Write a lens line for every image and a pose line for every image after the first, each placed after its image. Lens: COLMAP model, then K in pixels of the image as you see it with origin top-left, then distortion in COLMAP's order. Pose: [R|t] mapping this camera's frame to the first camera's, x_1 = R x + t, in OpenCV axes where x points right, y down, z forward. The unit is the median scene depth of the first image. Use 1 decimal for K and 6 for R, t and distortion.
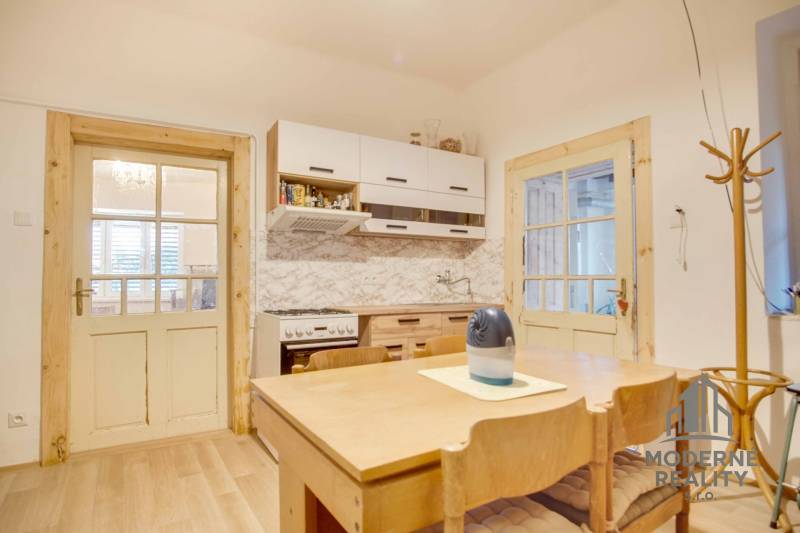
lens RADIAL K [[419.1, 0, 398.5], [0, 419.1, 268.4], [0, 0, 1]] dist [-0.034356, 0.011419]
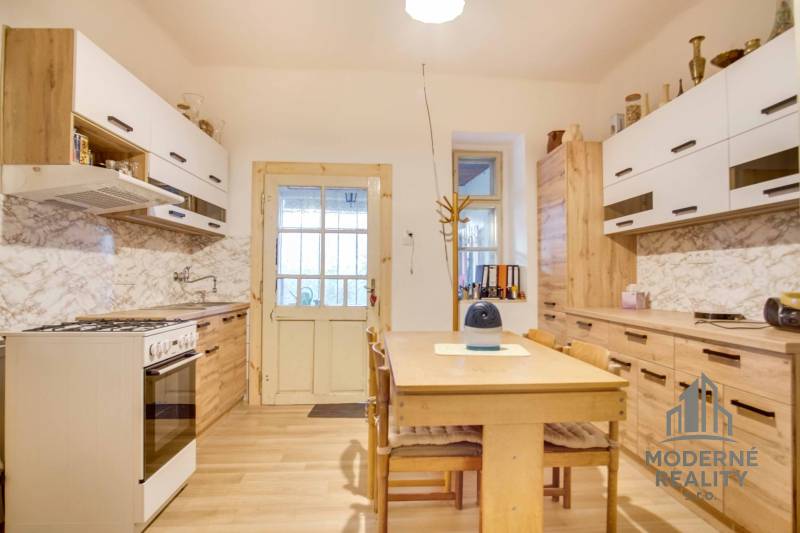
lens RADIAL K [[419.1, 0, 398.5], [0, 419.1, 268.4], [0, 0, 1]] dist [-0.034356, 0.011419]
pose [[0.493014, 0.024816, 0.869668, -0.487720], [-0.036612, 0.999299, -0.007760, -0.001832], [-0.869251, -0.028015, 0.493577, 0.205429]]
